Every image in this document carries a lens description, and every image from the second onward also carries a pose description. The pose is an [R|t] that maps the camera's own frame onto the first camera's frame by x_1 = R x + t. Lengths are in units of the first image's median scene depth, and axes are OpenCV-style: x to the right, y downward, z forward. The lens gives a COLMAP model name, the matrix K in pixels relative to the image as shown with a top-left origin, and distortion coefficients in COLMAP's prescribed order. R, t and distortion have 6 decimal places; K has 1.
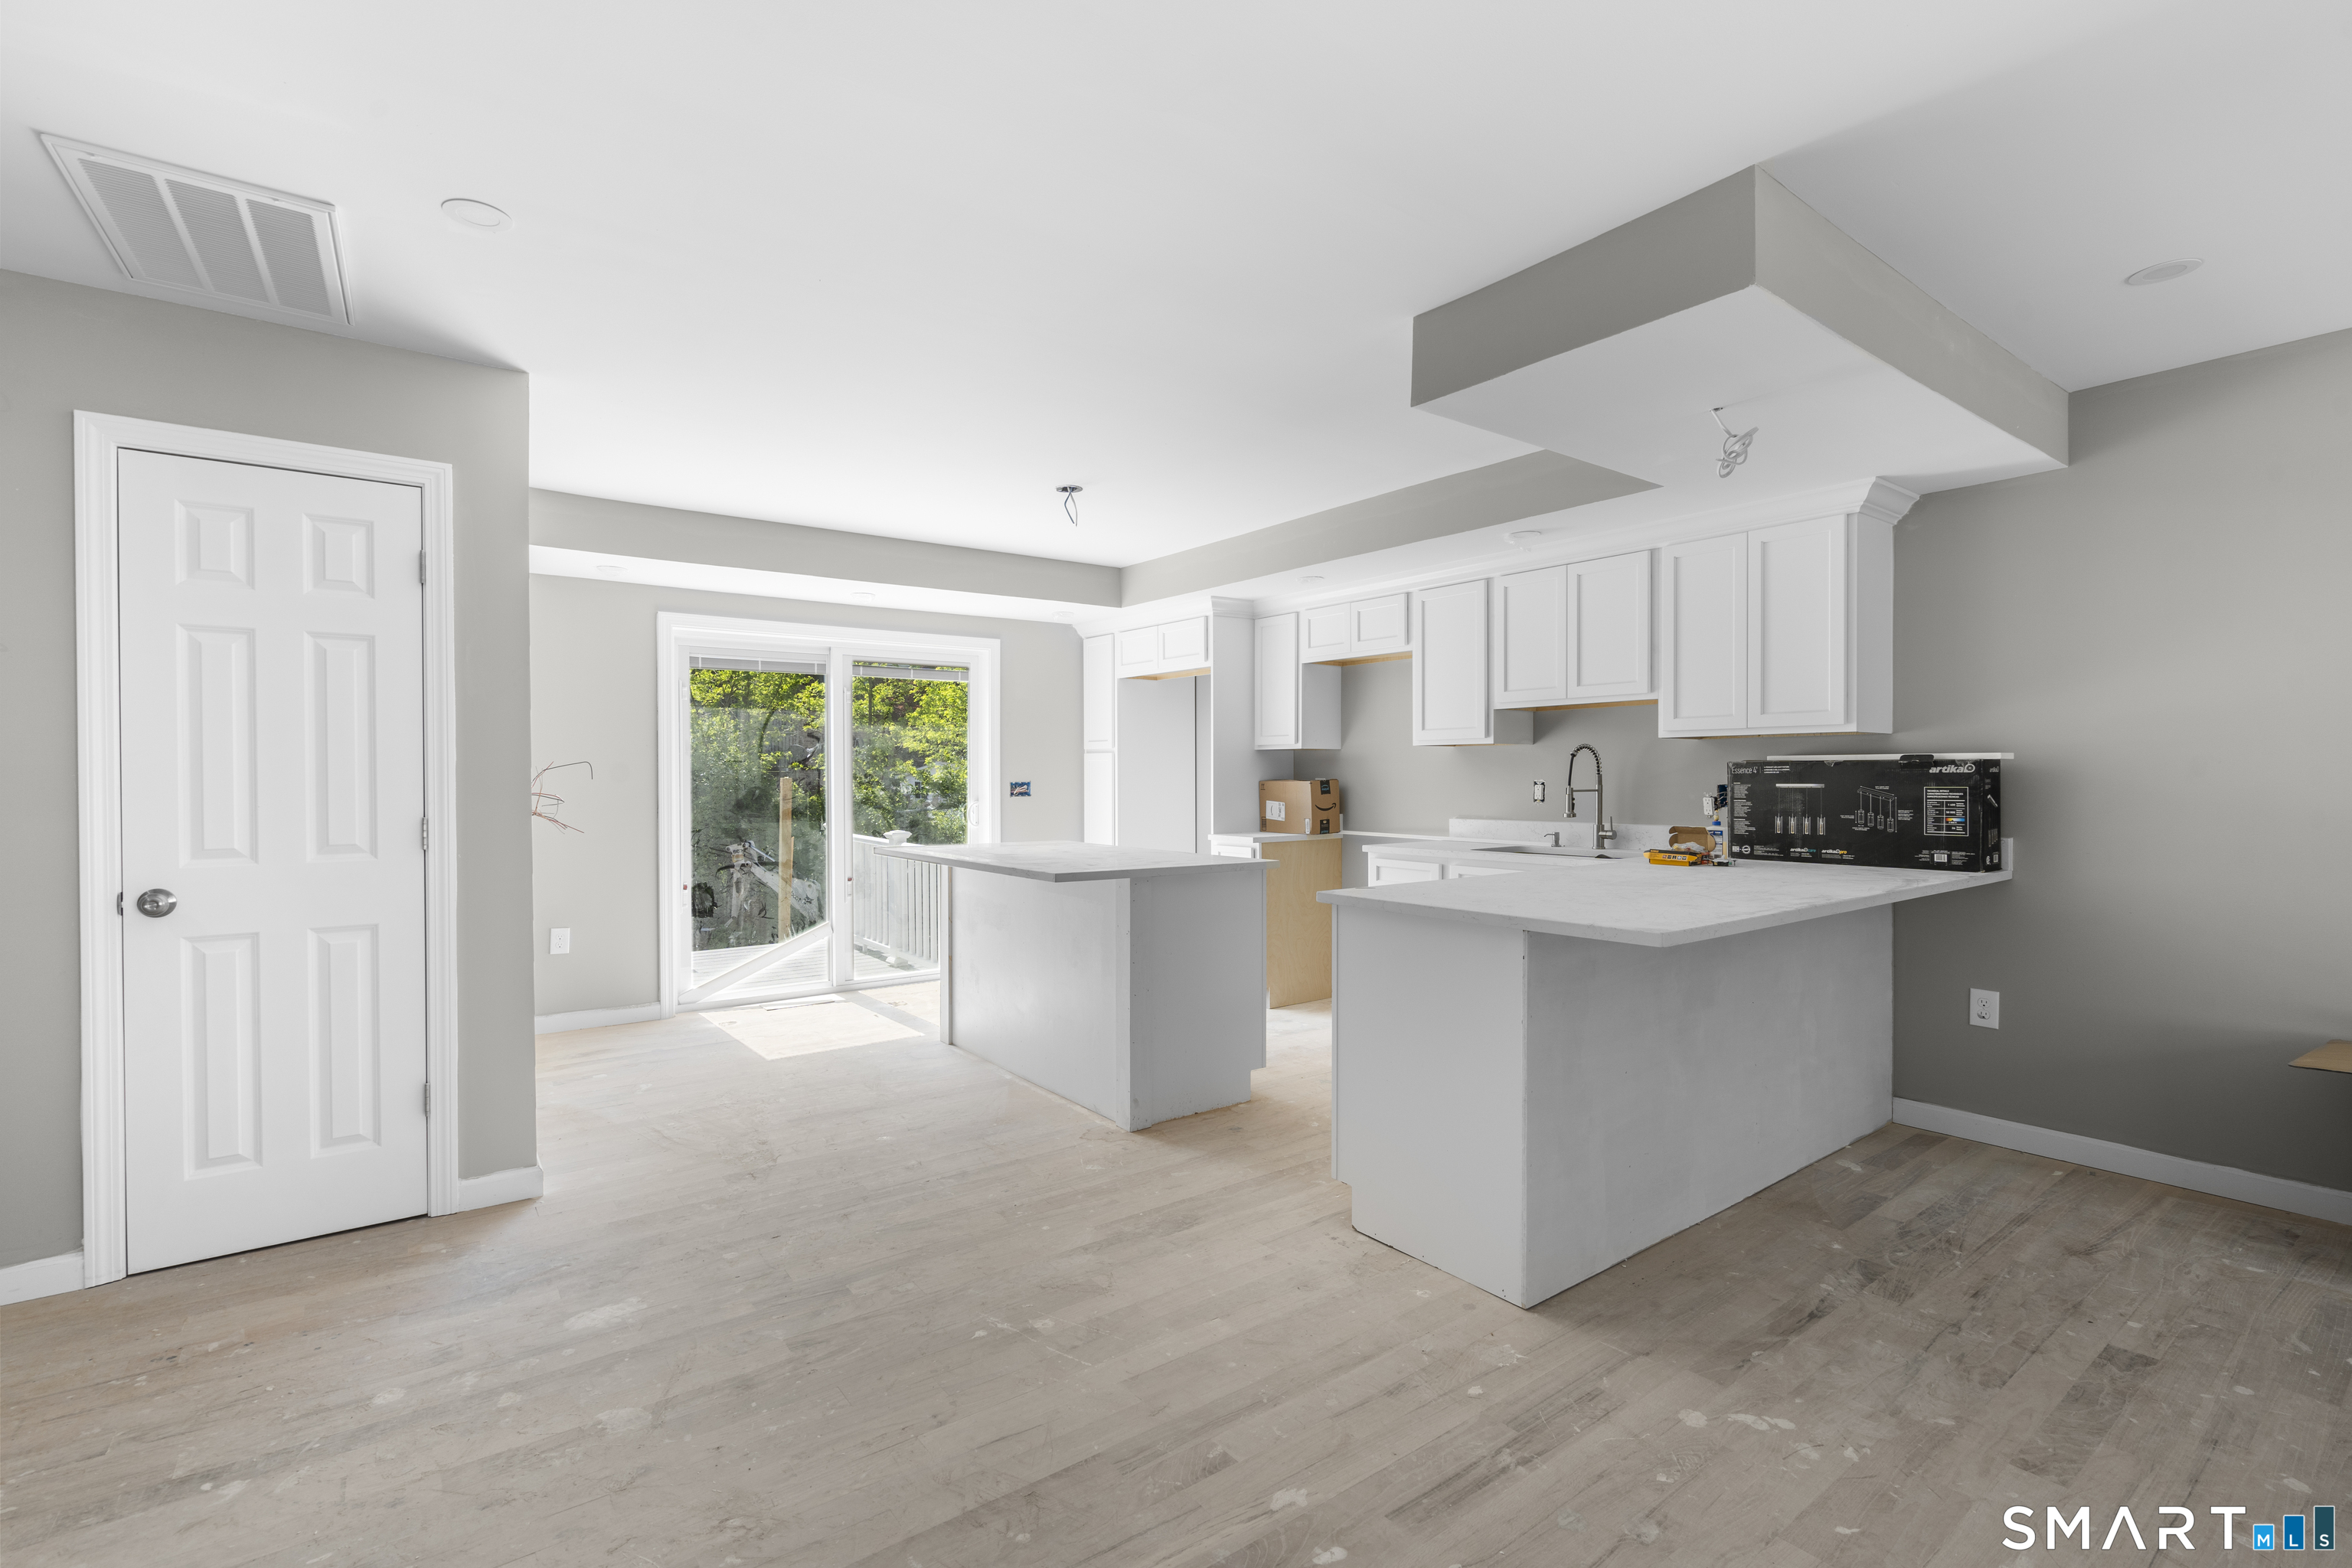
lens RADIAL K [[1051.5, 0, 1171.4], [0, 1051.5, 782.2], [0, 0, 1]] dist [-0.006570, 0.002651]
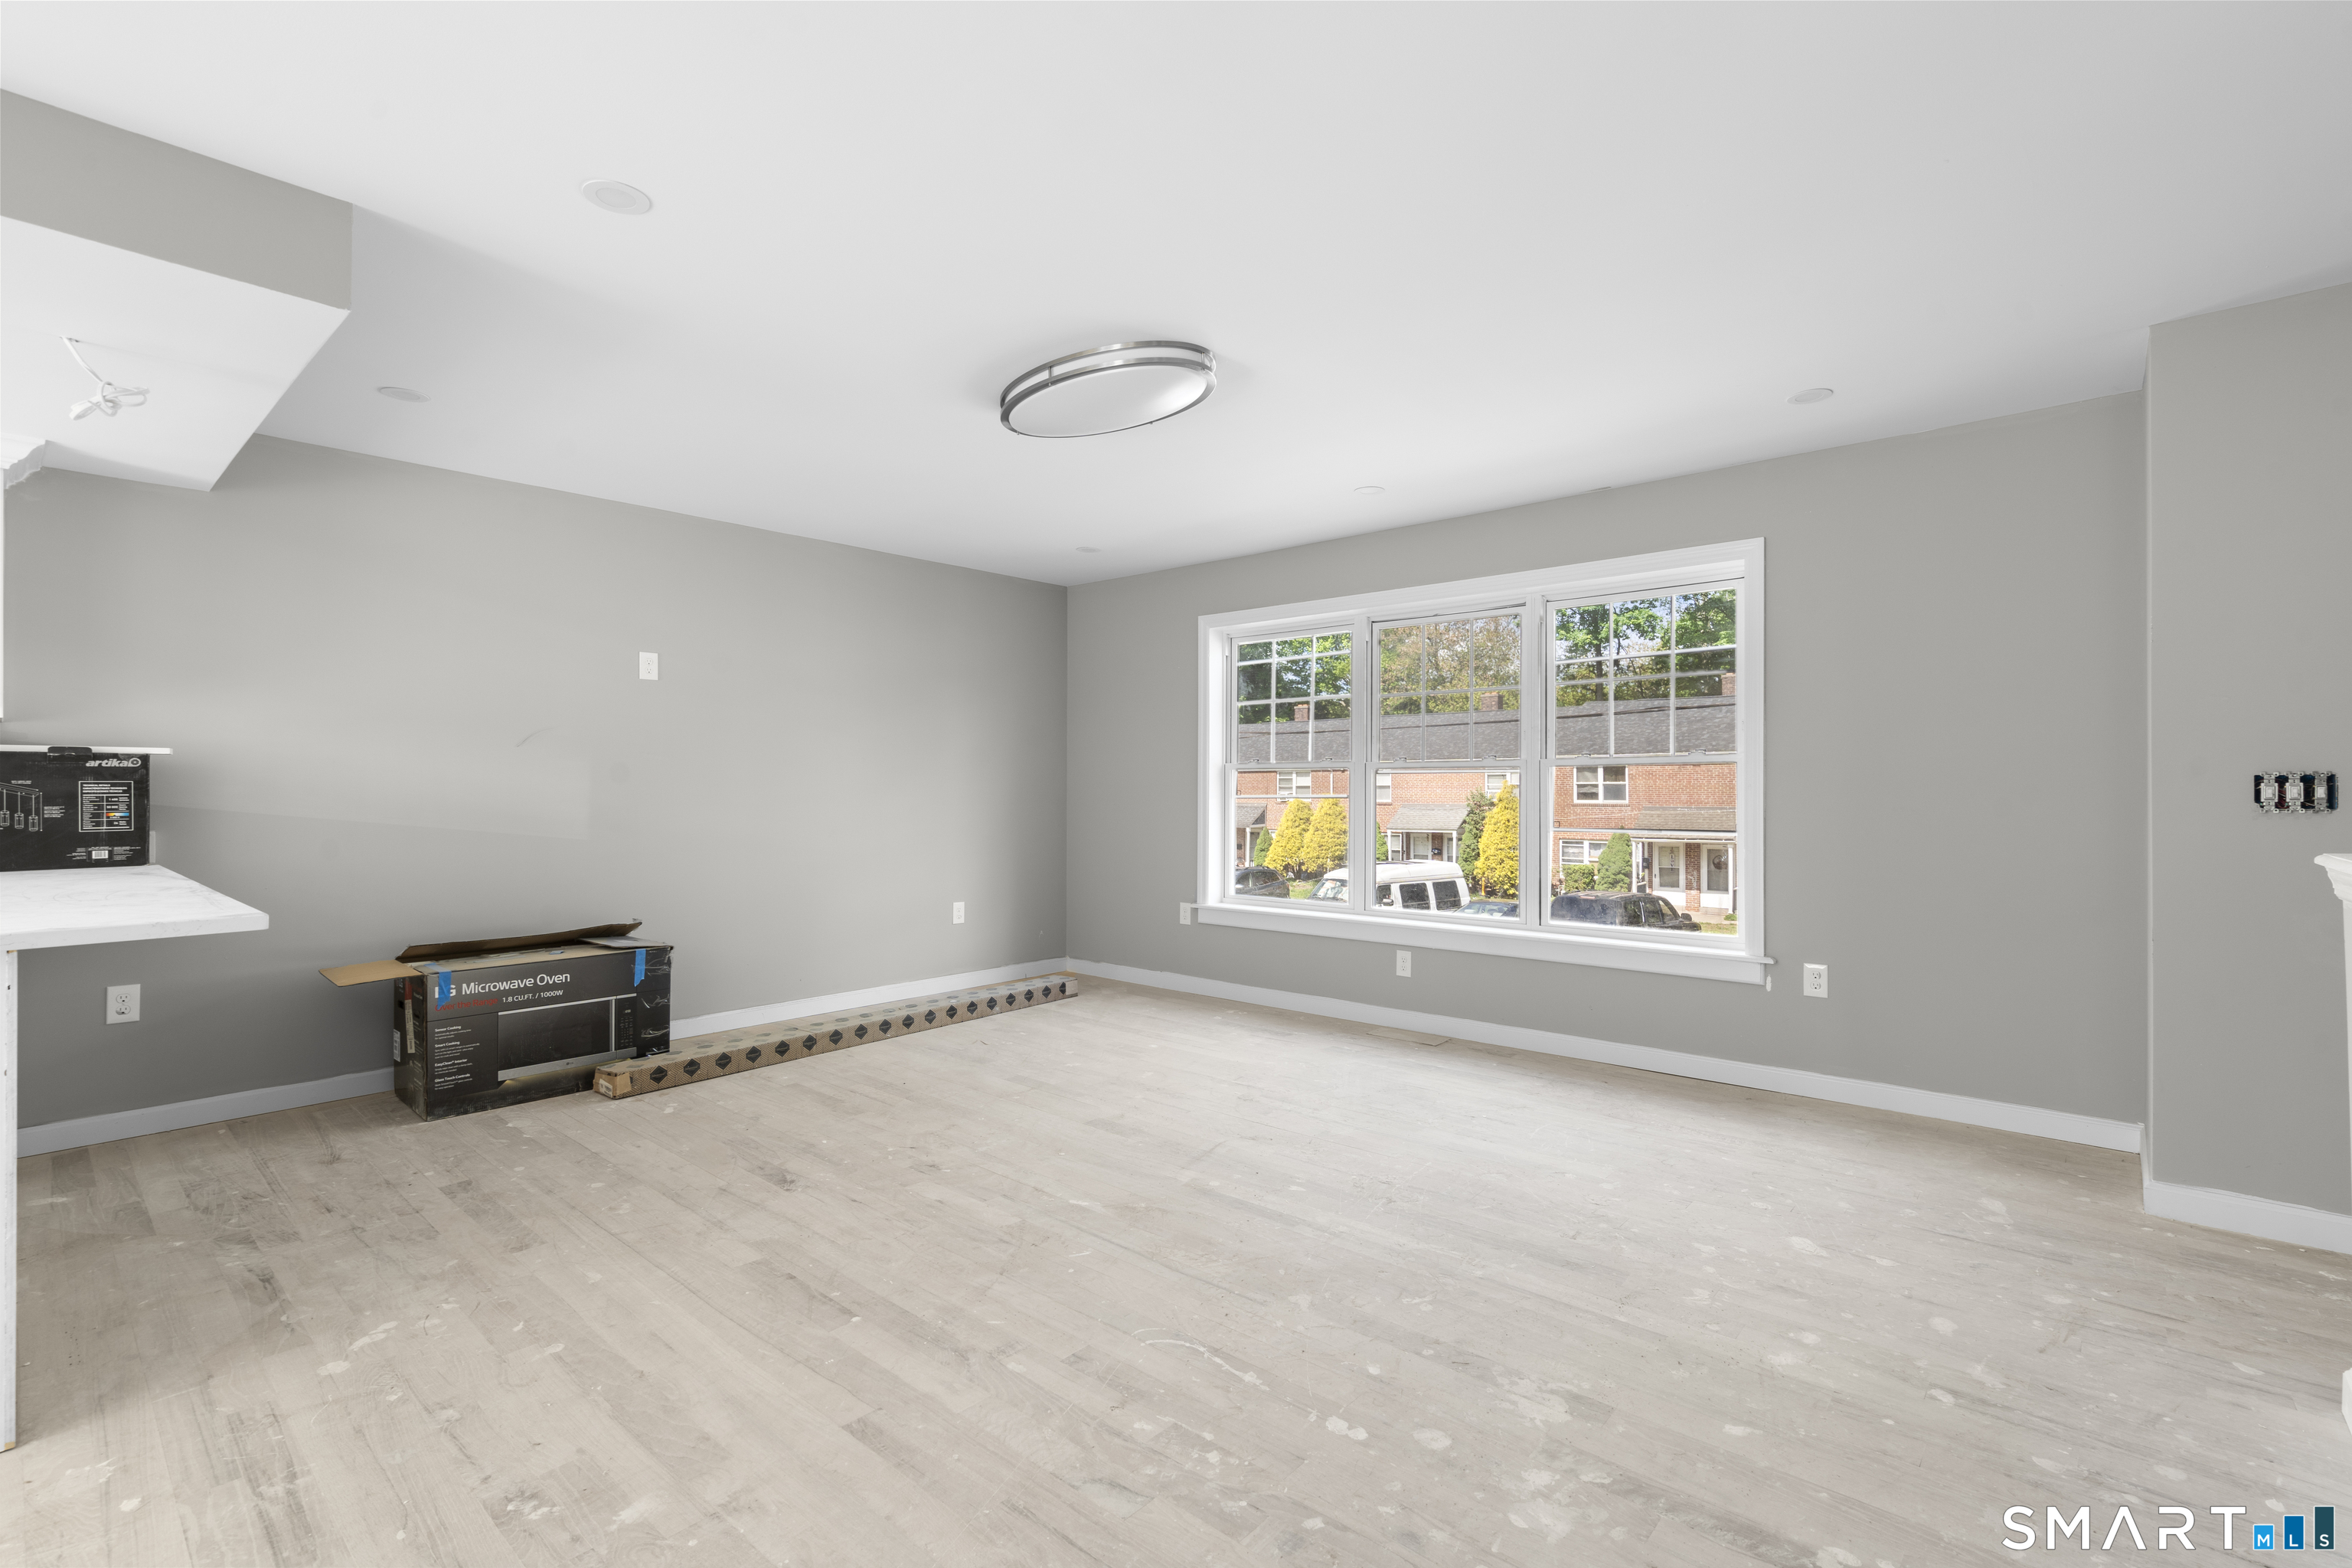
lens RADIAL K [[1051.5, 0, 1171.2], [0, 1051.5, 783.7], [0, 0, 1]] dist [-0.006570, 0.002651]
pose [[-0.203642, 0.007415, 0.979017, -0.410496], [0.009405, 0.999940, -0.005617, 0.021467], [-0.979000, 0.008063, -0.203699, 0.227611]]
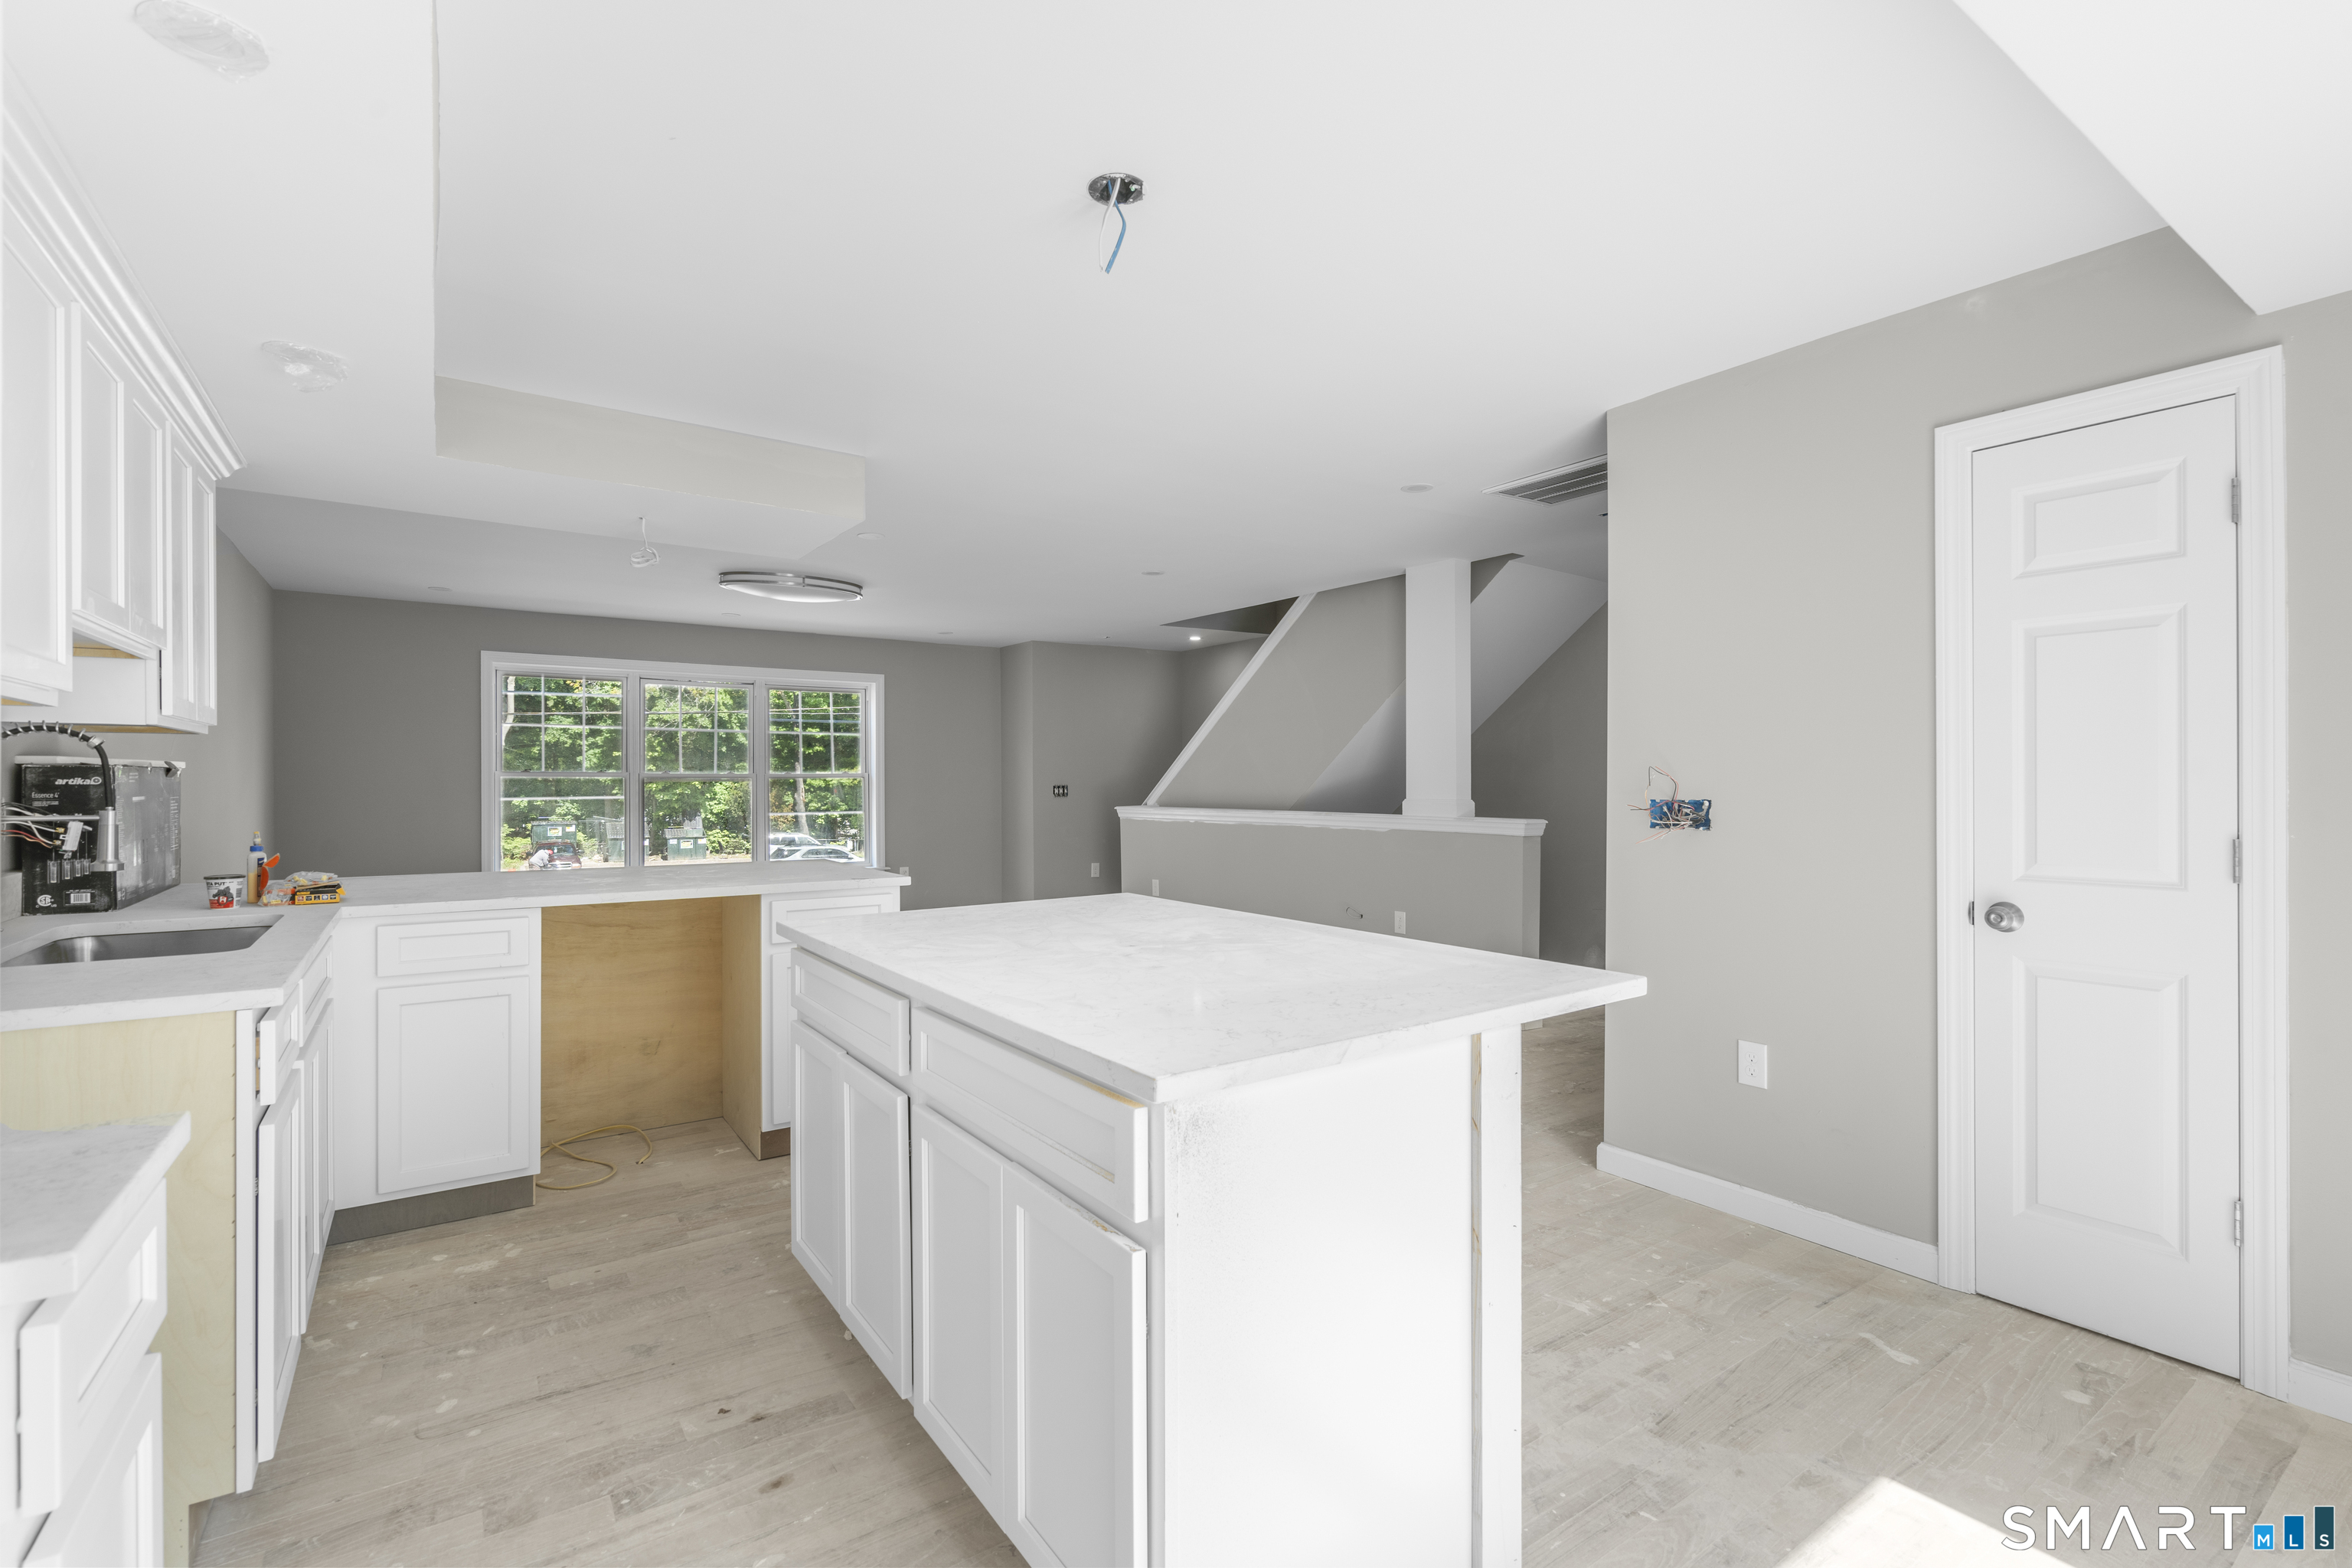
lens RADIAL K [[1051.5, 0, 1170.8], [0, 1051.5, 783.1], [0, 0, 1]] dist [-0.006570, 0.002651]
pose [[-0.999559, 0.001721, 0.029646, -0.172766], [0.002019, 0.999948, 0.010026, -0.015203], [-0.029627, 0.010082, -0.999510, 1.884597]]
